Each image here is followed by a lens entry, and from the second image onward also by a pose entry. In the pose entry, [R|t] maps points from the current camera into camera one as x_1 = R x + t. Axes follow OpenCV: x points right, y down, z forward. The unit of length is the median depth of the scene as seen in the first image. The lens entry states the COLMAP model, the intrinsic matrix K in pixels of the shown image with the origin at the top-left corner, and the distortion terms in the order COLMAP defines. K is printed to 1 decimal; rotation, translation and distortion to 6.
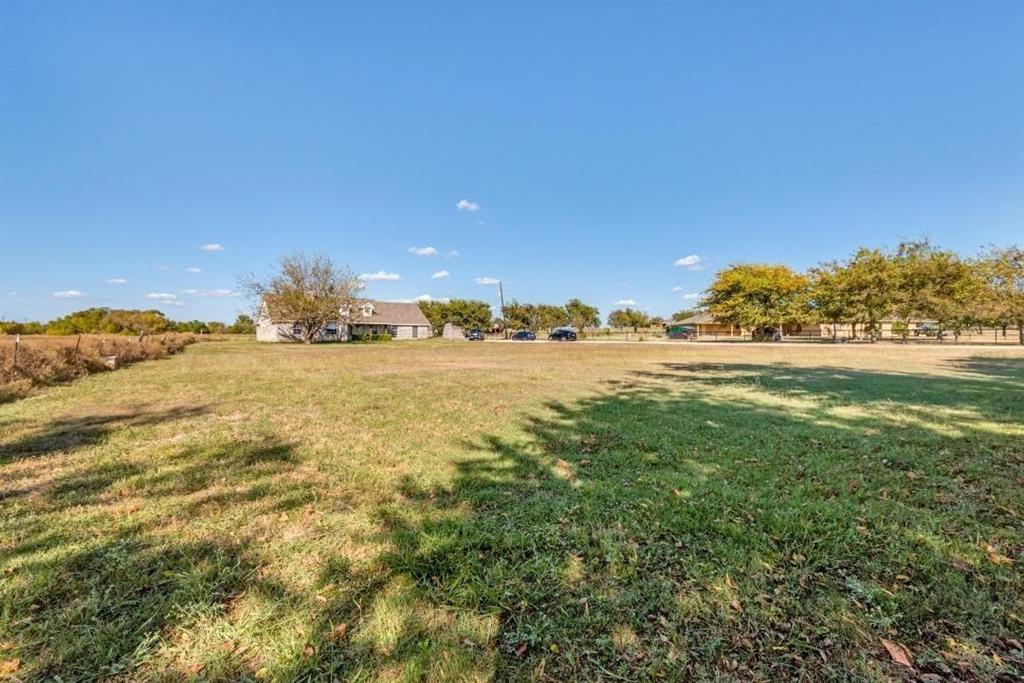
lens RADIAL K [[462.7, 0, 512.4], [0, 462.7, 340.0], [0, 0, 1]] dist [0.005156, 0.000117]
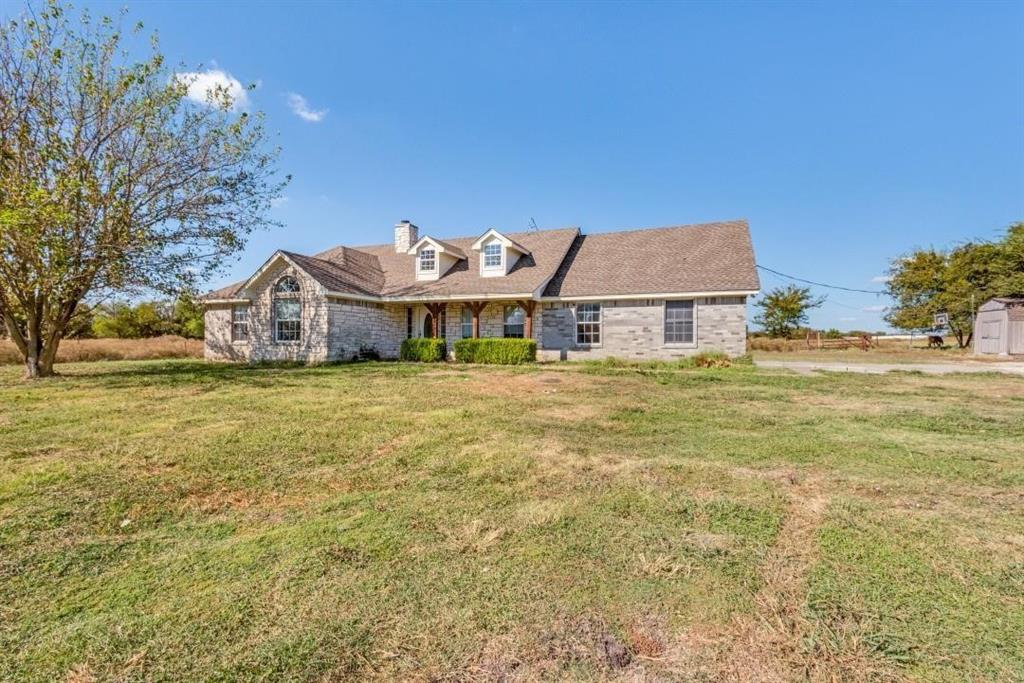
lens RADIAL K [[462.7, 0, 516.2], [0, 462.7, 340.8], [0, 0, 1]] dist [0.005156, 0.000117]
pose [[0.527115, -0.006188, -0.849772, -0.067574], [-0.004533, 0.999939, -0.010094, -0.009319], [0.849782, 0.009173, 0.527054, 0.956969]]
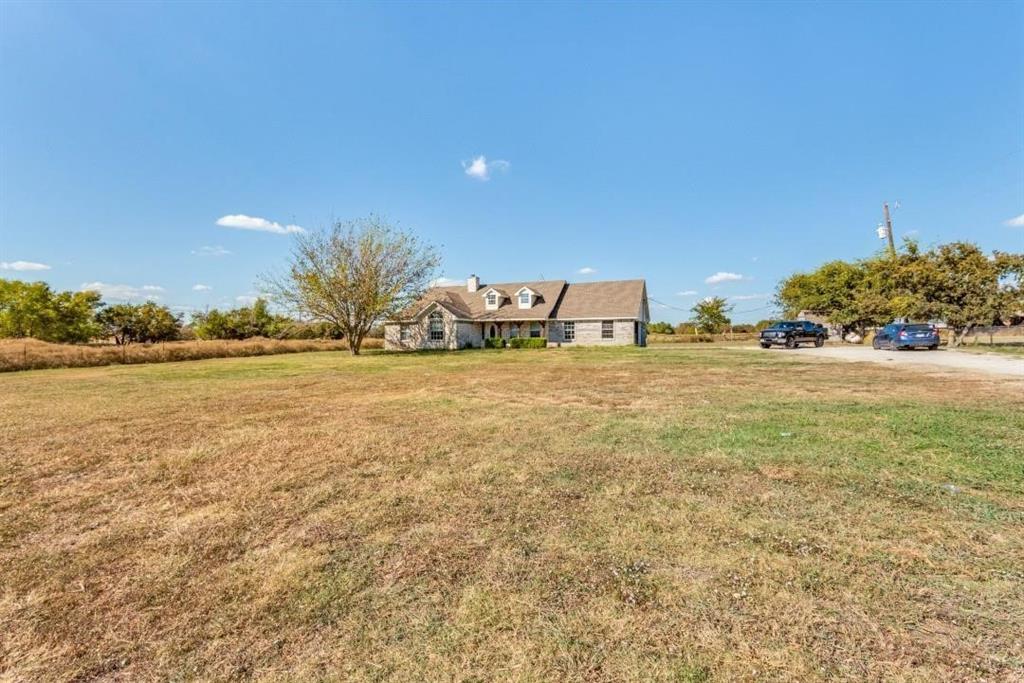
lens RADIAL K [[462.7, 0, 508.6], [0, 462.7, 341.2], [0, 0, 1]] dist [0.005156, 0.000117]
pose [[0.524012, -0.004347, -0.851700, 0.223954], [0.008038, 0.999968, -0.000158, -0.008622], [0.851673, -0.006763, 0.524030, 0.730565]]
